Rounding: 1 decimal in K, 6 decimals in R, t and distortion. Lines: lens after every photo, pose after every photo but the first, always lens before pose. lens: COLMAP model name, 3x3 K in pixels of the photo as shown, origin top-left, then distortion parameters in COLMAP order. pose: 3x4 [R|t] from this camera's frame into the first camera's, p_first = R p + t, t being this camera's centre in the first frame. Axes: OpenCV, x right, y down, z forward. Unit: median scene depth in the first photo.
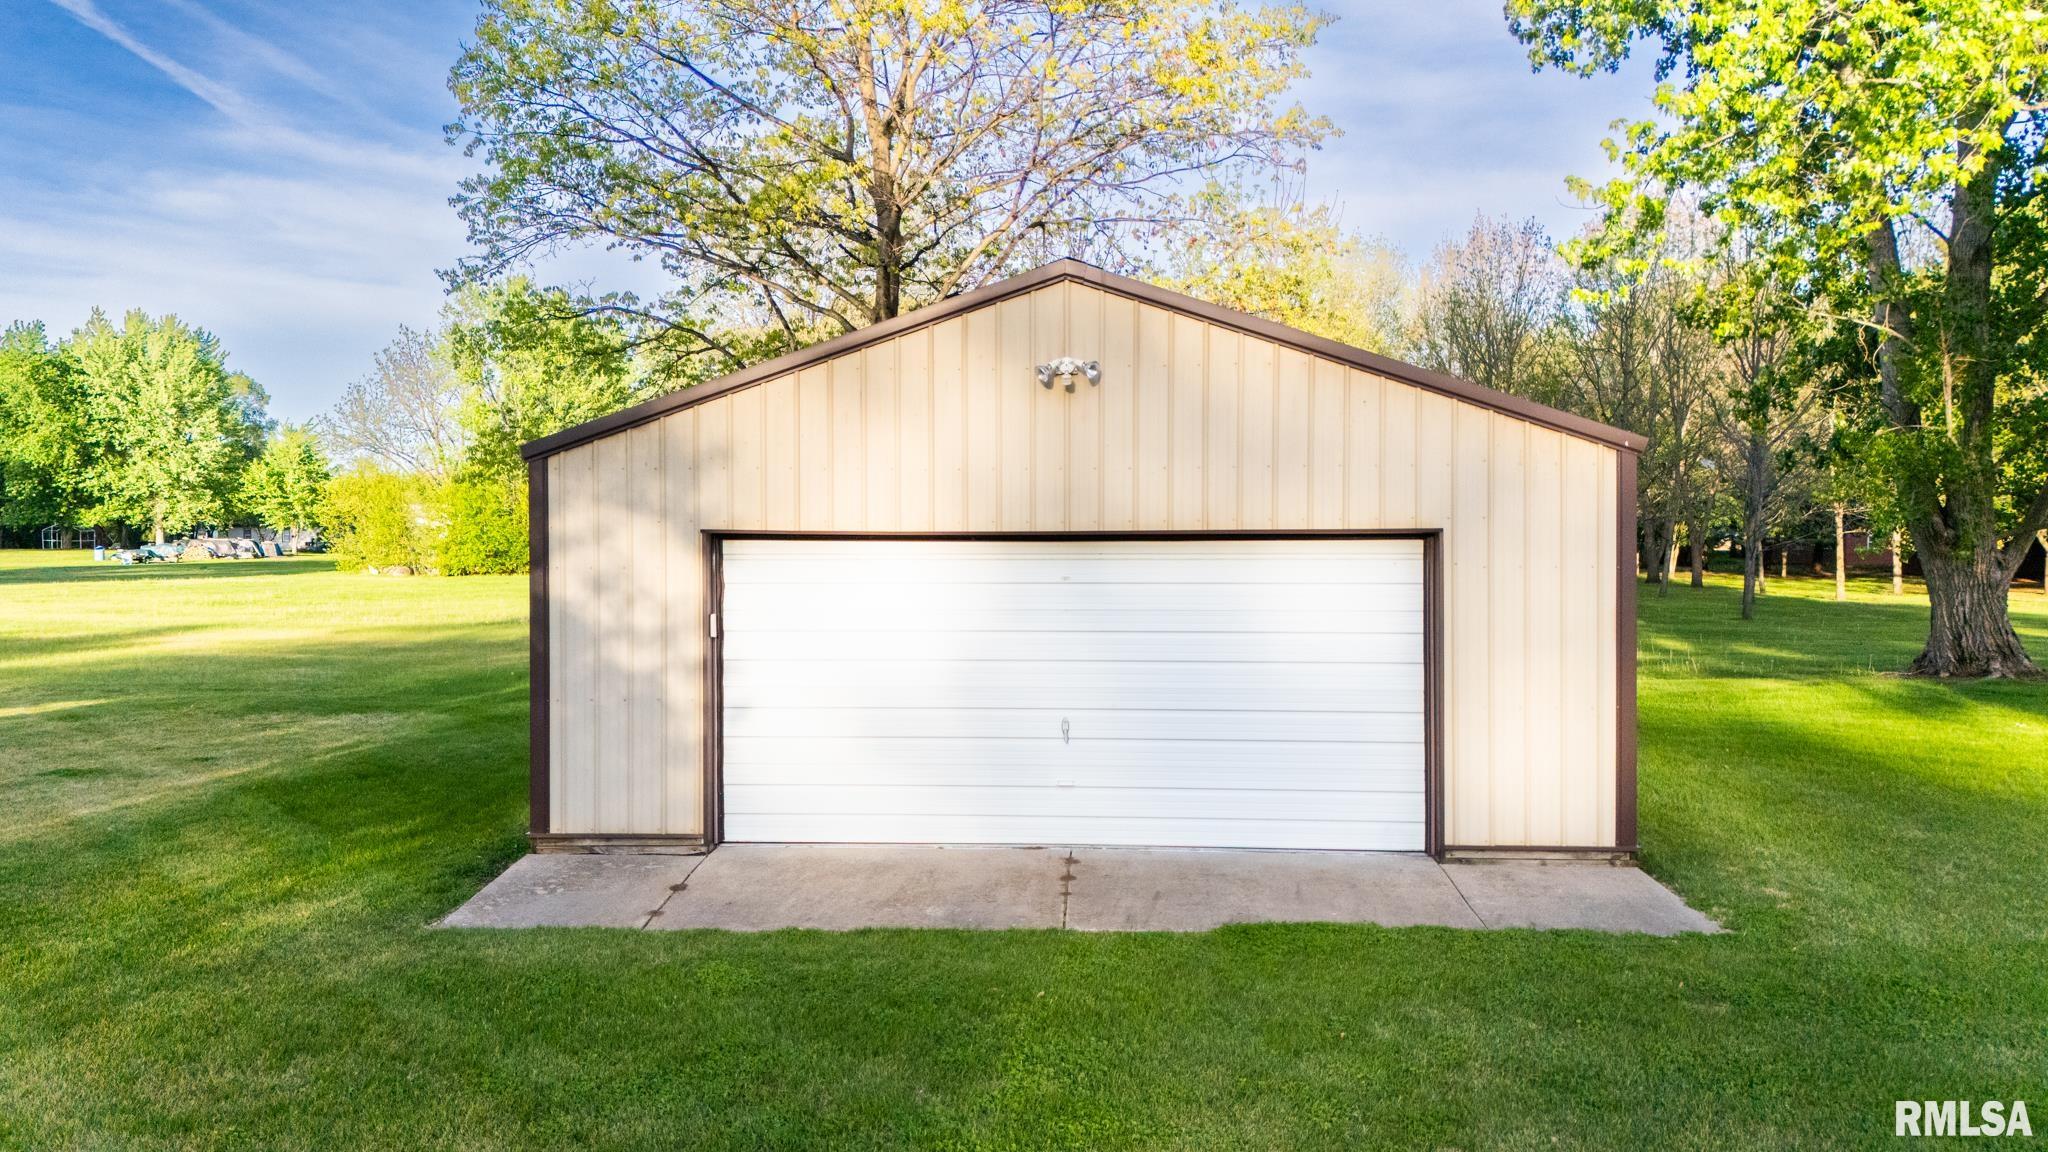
lens RADIAL K [[1572.8, 0, 988.1], [0, 1572.8, 504.4], [0, 0, 1]] dist [0.056658, -0.000079]
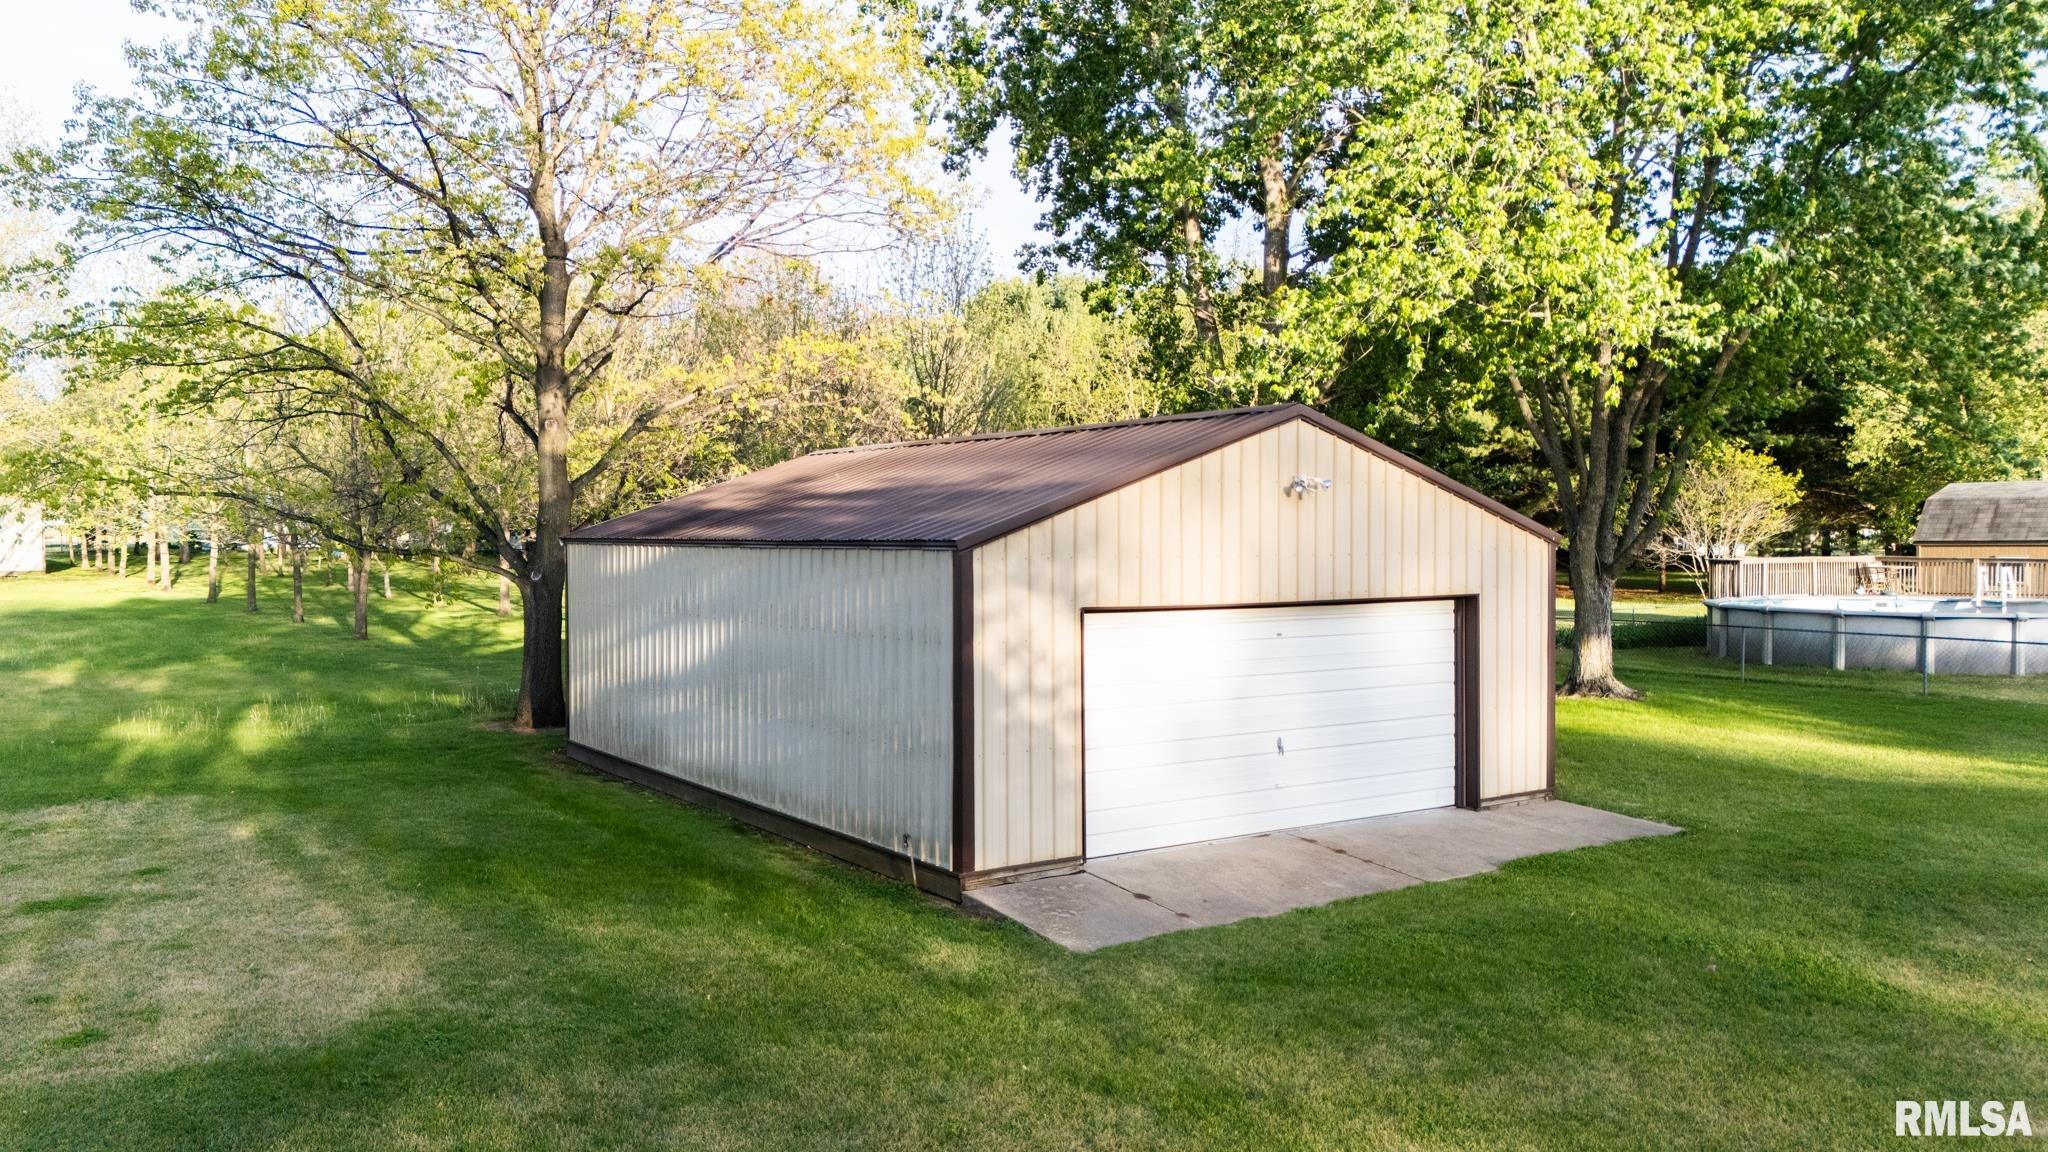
lens RADIAL K [[1490.7, 0, 1024.0], [0, 1490.7, 576.0], [0, 0, 1]] dist [0.093695, -0.098856]
pose [[0.773151, -0.011799, 0.634113, -0.934026], [-0.018393, 0.998989, 0.041015, -0.051561], [-0.633956, -0.043374, 0.772152, 0.148884]]
